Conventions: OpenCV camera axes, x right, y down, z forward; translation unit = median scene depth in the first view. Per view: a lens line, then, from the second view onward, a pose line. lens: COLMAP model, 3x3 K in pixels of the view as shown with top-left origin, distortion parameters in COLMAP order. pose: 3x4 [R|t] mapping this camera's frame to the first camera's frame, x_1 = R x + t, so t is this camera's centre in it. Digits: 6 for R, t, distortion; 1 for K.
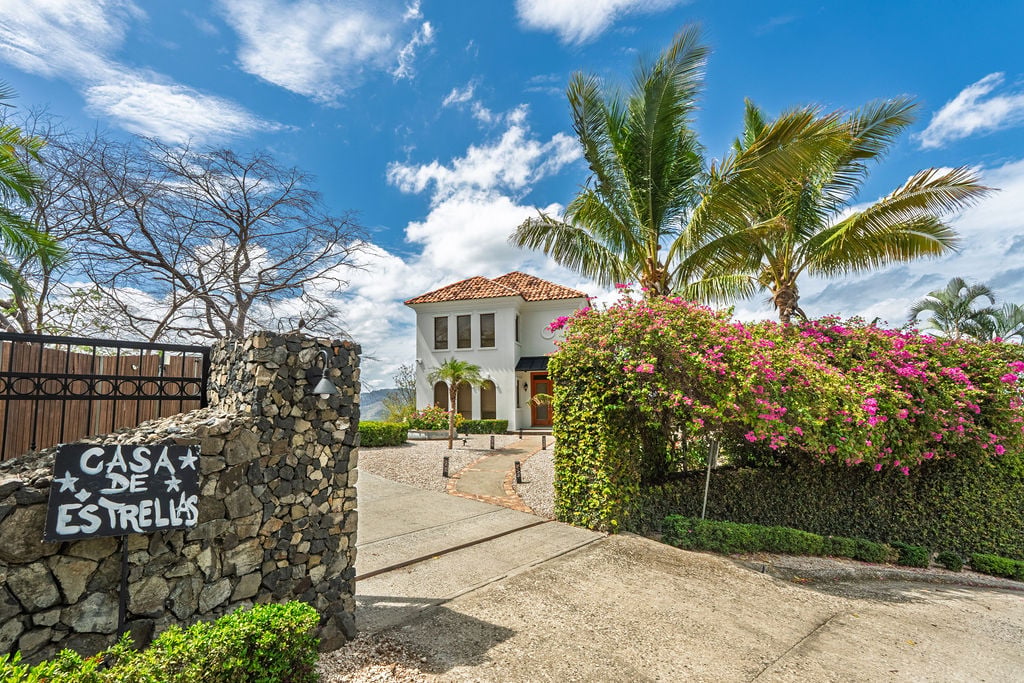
lens RADIAL K [[446.1, 0, 487.8], [0, 446.1, 361.5], [0, 0, 1]] dist [-0.003691, -0.000394]
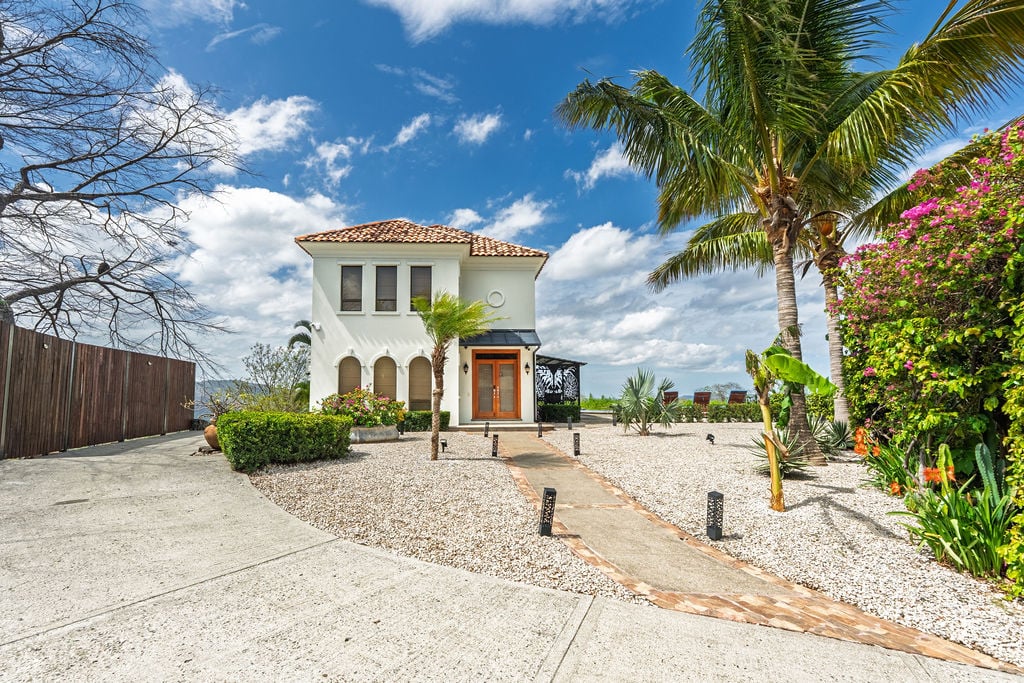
lens RADIAL K [[446.1, 0, 487.8], [0, 446.1, 361.5], [0, 0, 1]] dist [-0.003691, -0.000394]
pose [[0.945424, 0.031102, 0.324355, -0.428997], [-0.035231, 0.999356, 0.006864, 0.134282], [-0.323933, -0.017917, 0.945910, 0.912081]]
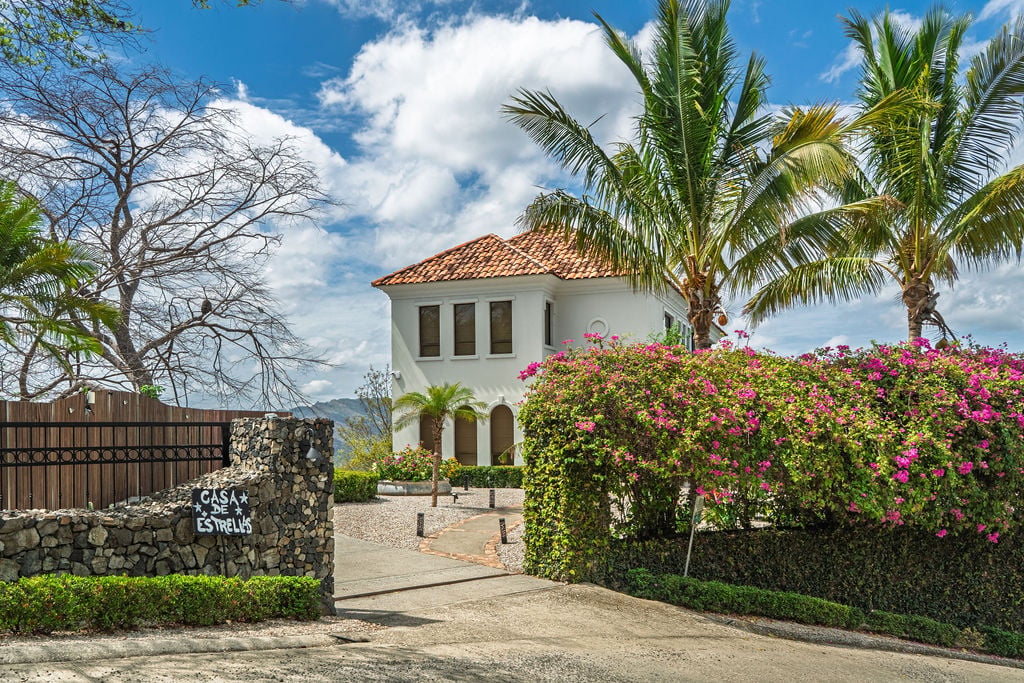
lens RADIAL K [[904.0, 0, 466.4], [0, 904.0, 424.7], [0, 0, 1]] dist [0.011440, -0.011113]
pose [[0.996105, 0.000546, -0.088171, 0.211740], [0.007391, 0.995945, 0.089656, -0.155740], [0.087862, -0.089959, 0.992062, -0.994157]]
